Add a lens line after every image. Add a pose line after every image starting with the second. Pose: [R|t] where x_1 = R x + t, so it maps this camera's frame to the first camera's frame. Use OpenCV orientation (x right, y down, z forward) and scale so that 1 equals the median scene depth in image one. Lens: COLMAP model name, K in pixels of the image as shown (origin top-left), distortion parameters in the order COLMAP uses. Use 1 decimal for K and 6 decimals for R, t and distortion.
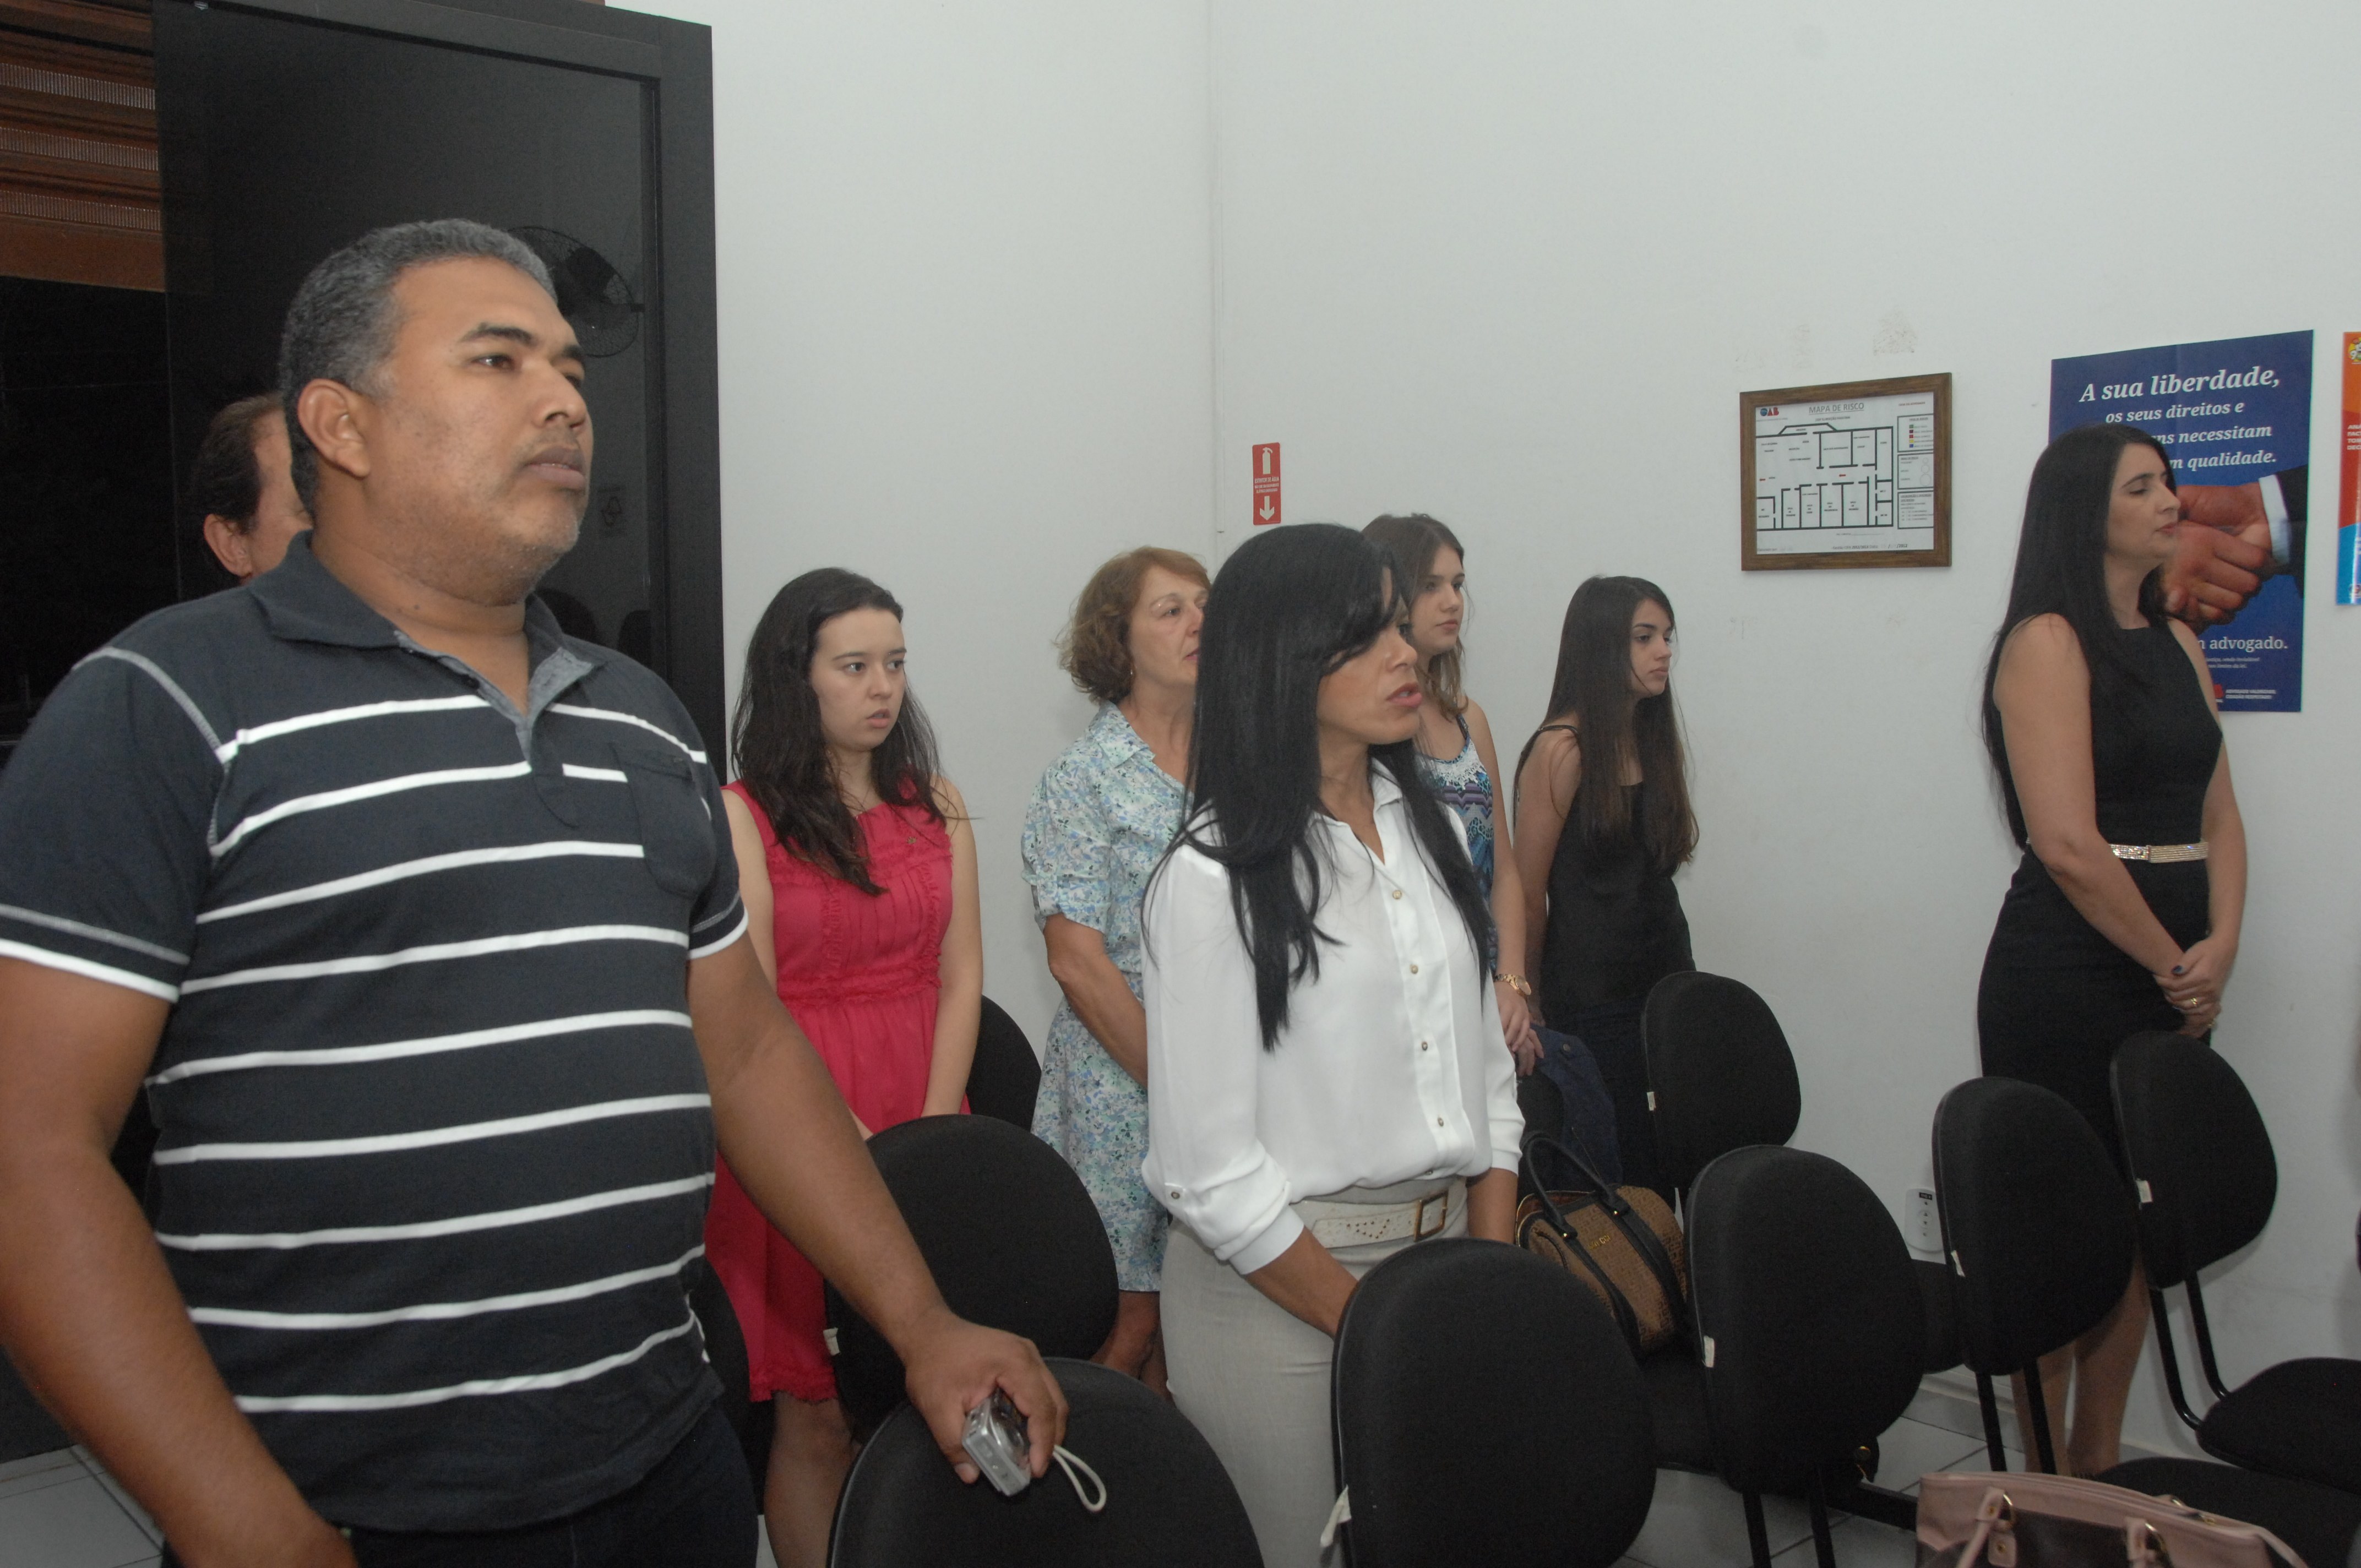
lens RADIAL K [[1952.8, 0, 1260.6], [0, 1952.8, 799.3], [0, 0, 1]] dist [0.001004, -0.031049]
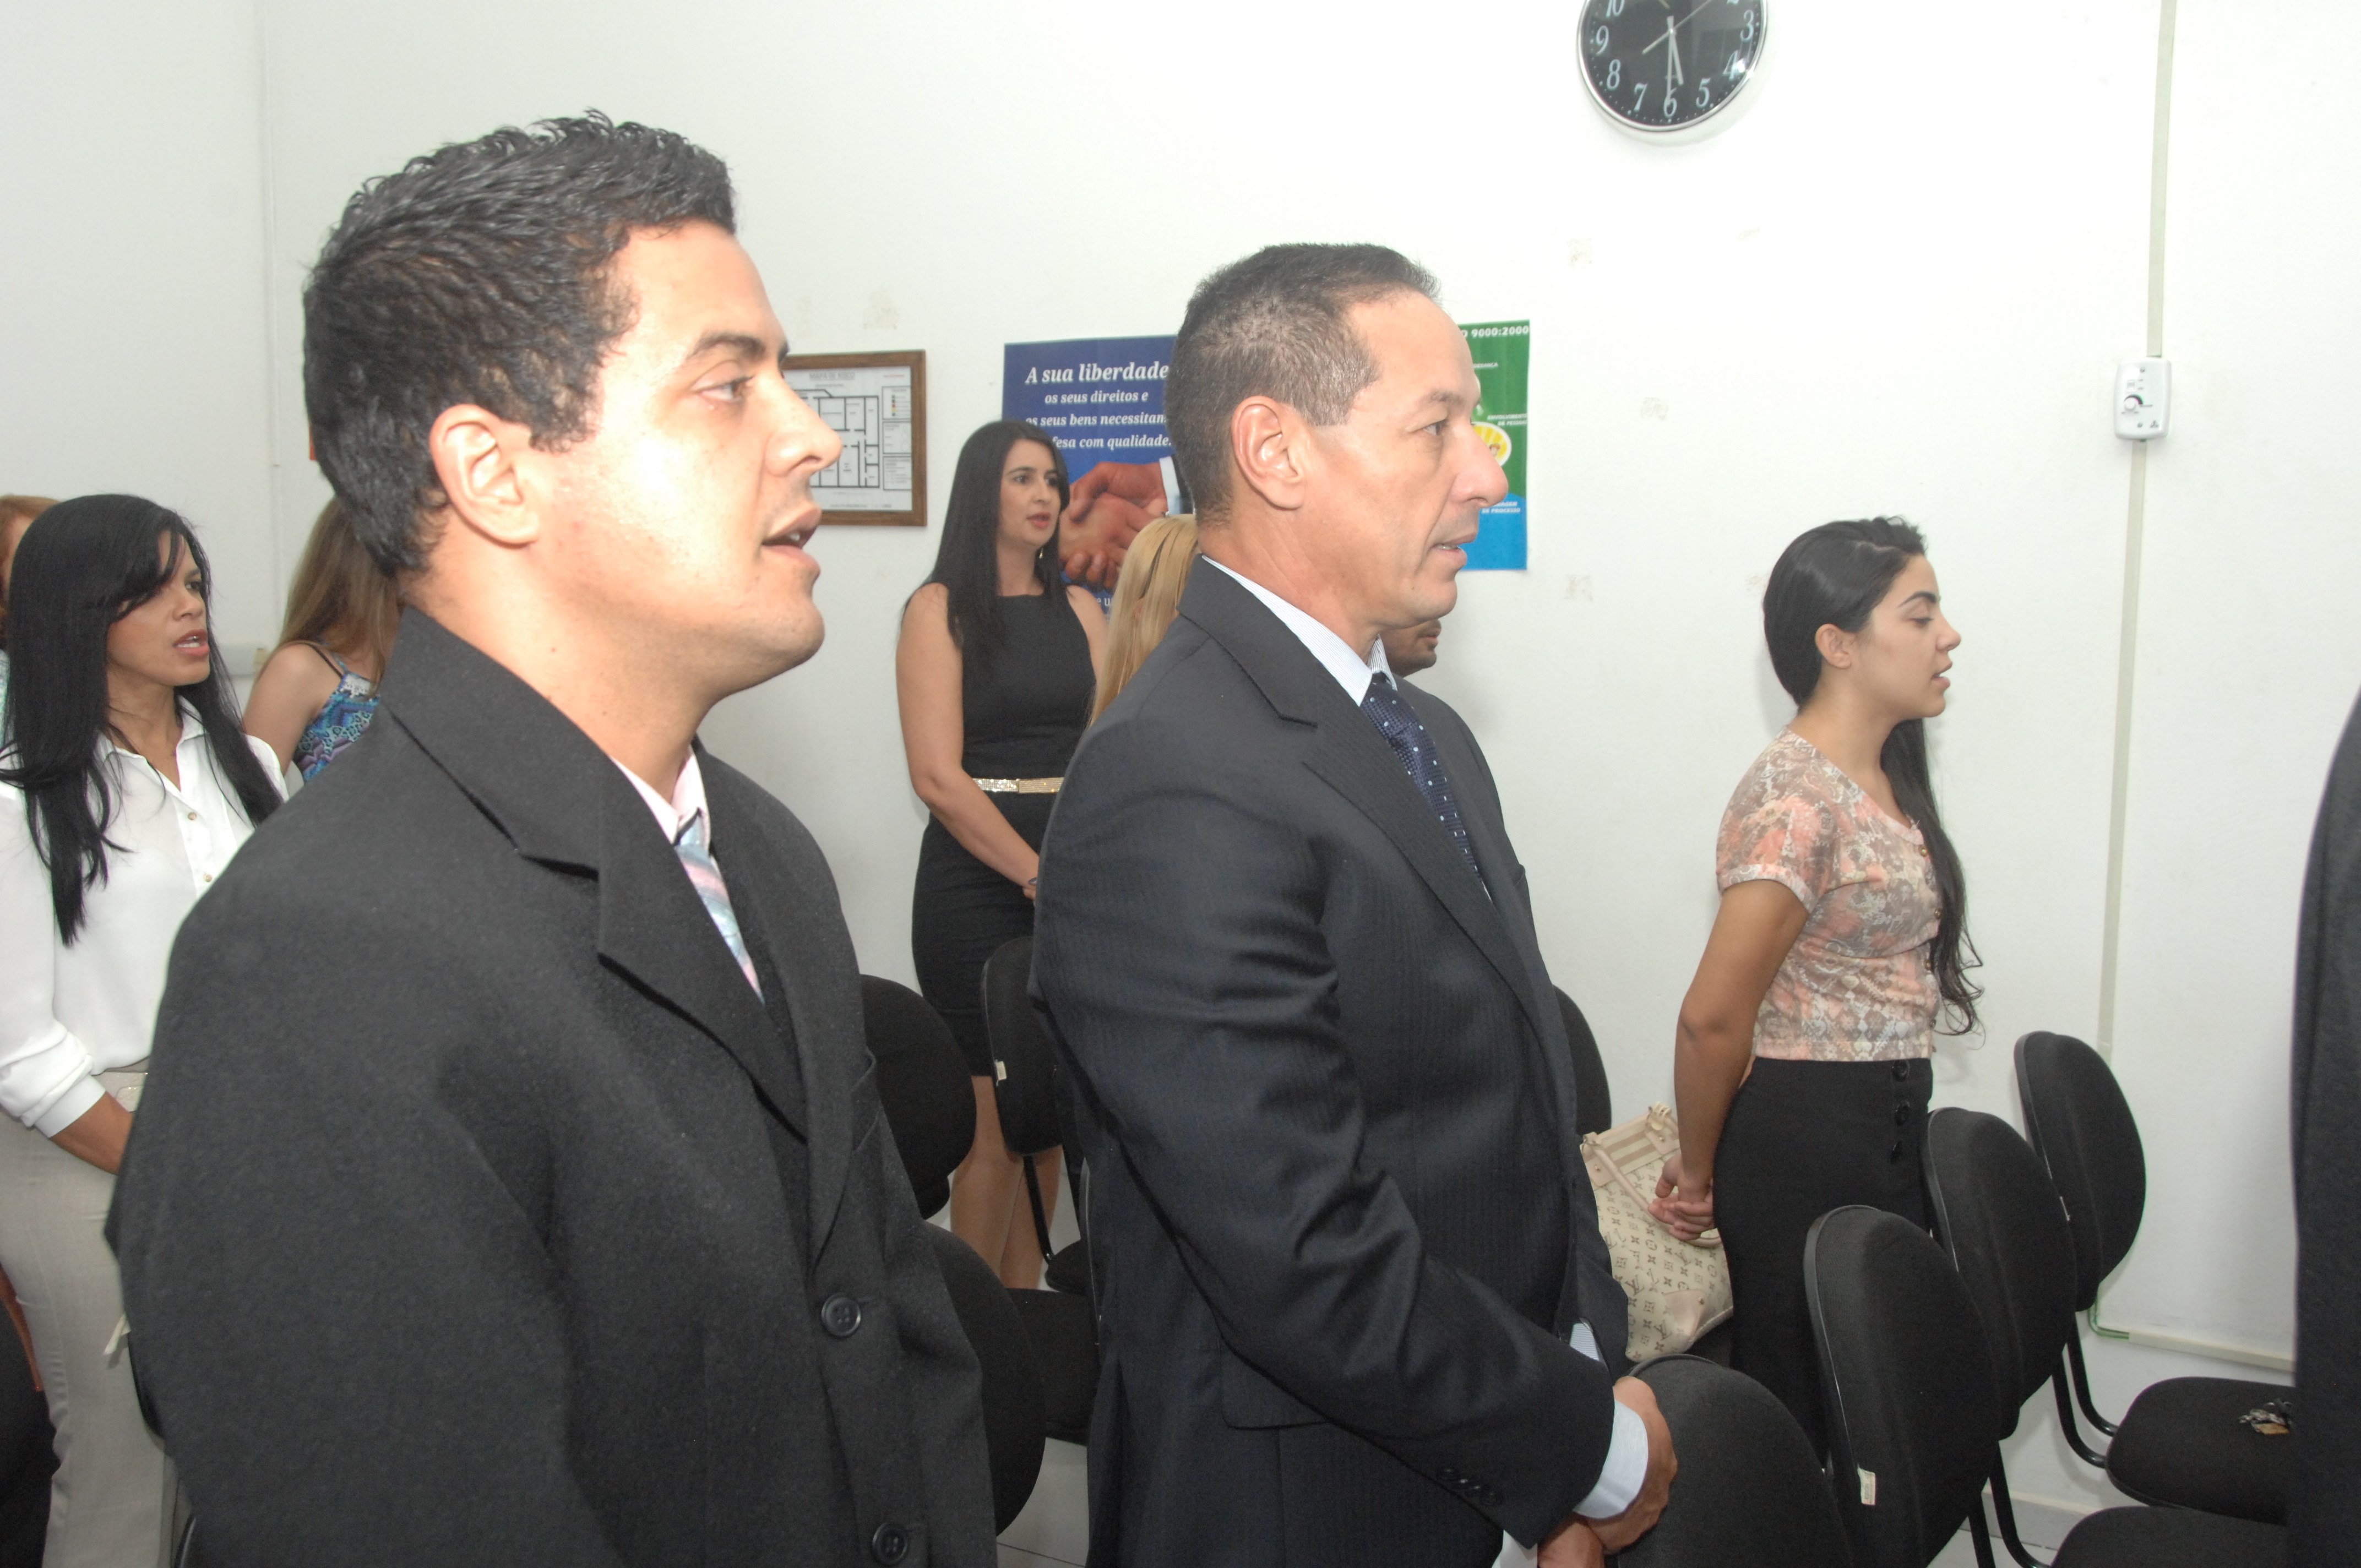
lens RADIAL K [[2151.9, 0, 1098.6], [0, 2151.9, 768.9], [0, 0, 1]] dist [-0.004796, 0.000000]
pose [[0.960830, -0.005196, 0.277089, 0.119421], [0.002466, 0.999945, 0.010200, 0.005099], [-0.277126, -0.009117, 0.960790, -0.205295]]
